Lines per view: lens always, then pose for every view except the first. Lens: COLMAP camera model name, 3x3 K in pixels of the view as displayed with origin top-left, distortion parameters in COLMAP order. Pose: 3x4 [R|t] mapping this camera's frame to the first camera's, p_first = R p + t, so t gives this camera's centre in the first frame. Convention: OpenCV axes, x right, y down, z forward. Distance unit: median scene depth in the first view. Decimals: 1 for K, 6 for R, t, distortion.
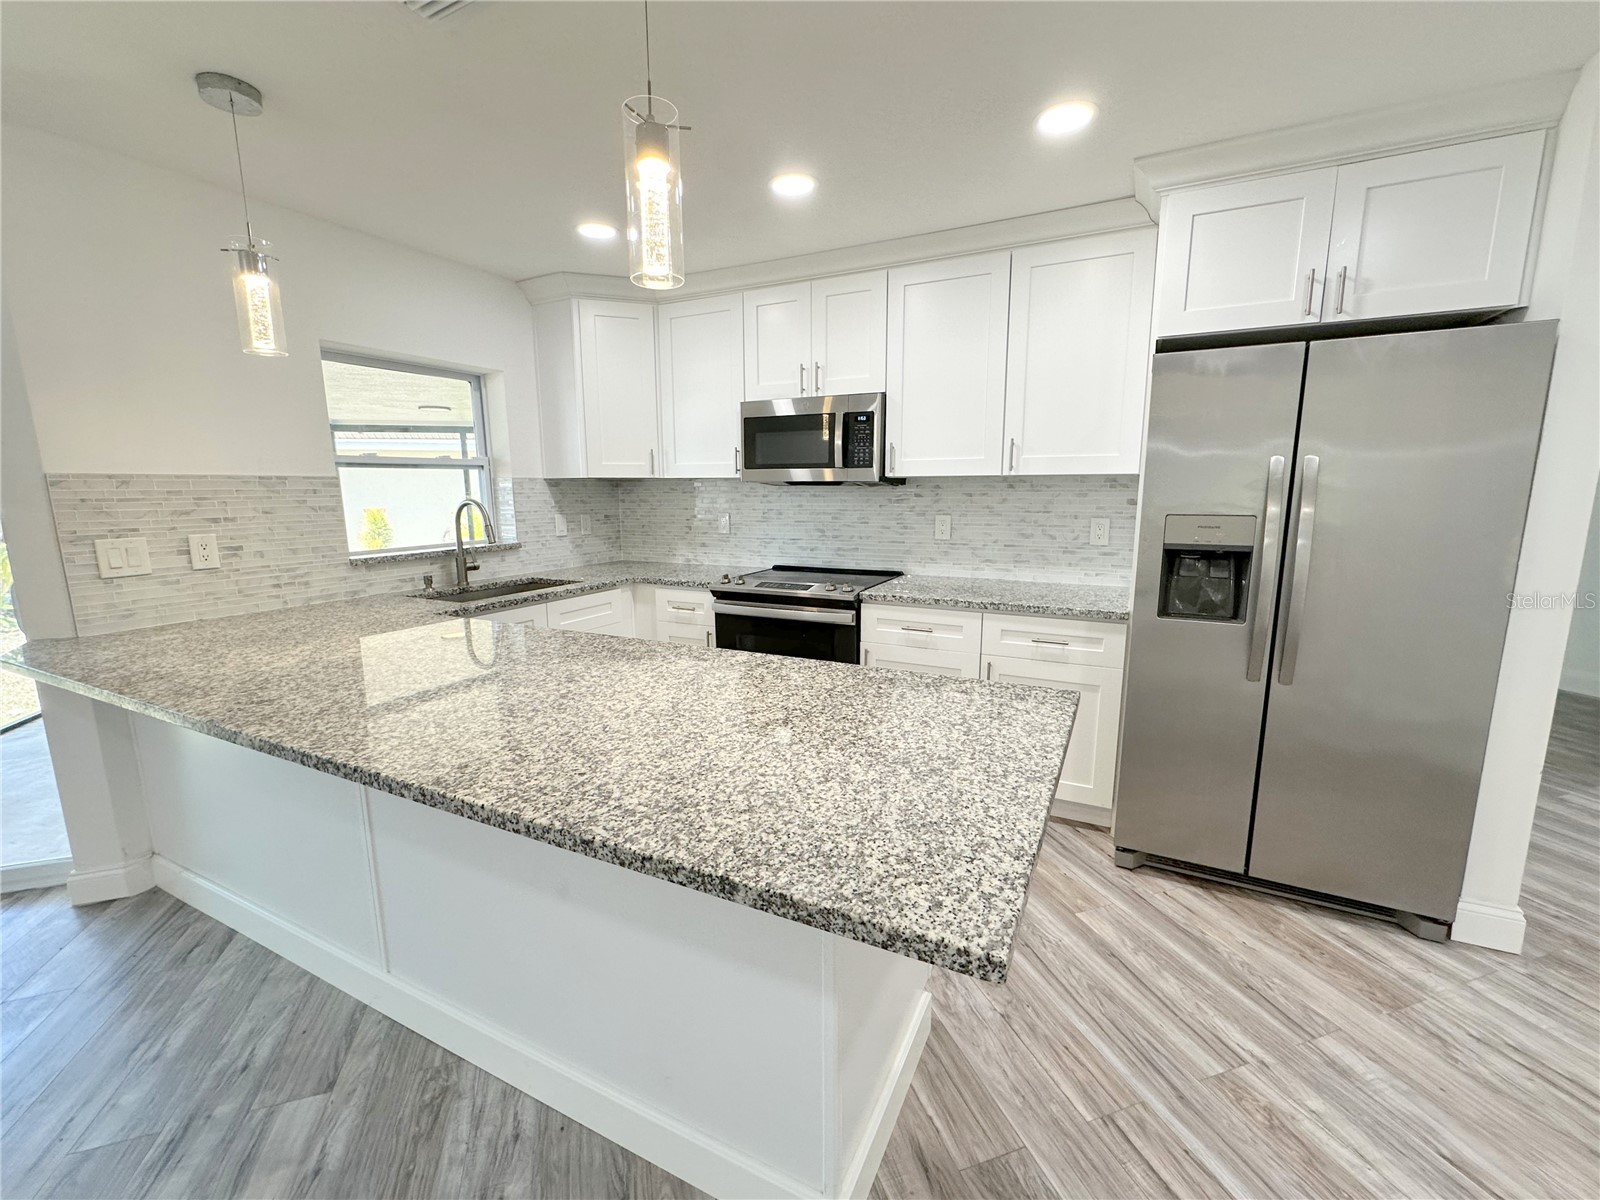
lens RADIAL K [[655.4, 0, 796.7], [0, 655.4, 602.9], [0, 0, 1]] dist [-0.002645, -0.000538]
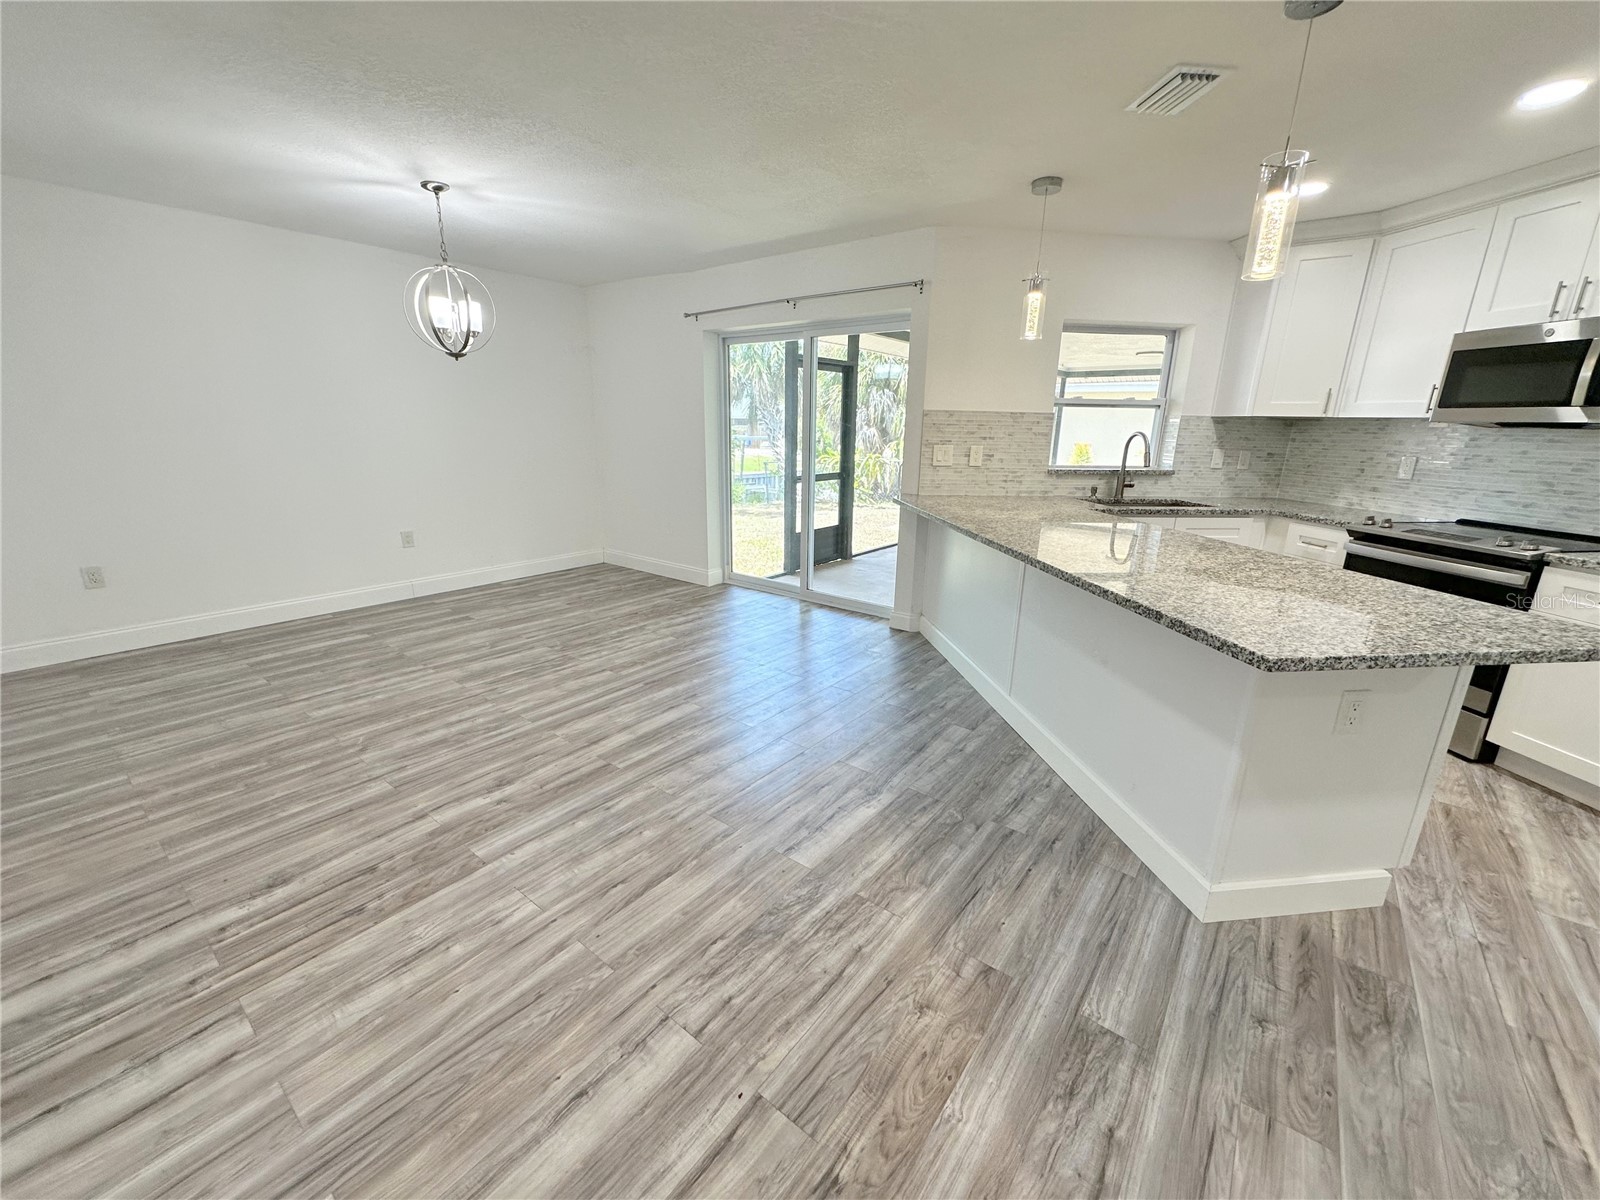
lens RADIAL K [[635.6, 0, 808.9], [0, 635.6, 600.1], [0, 0, 1]] dist [-0.000338, 0.000150]
pose [[0.563984, 0.238464, -0.790605, 0.211317], [-0.166704, 0.970564, 0.173825, 0.057036], [0.808784, 0.033762, 0.587136, -0.263965]]
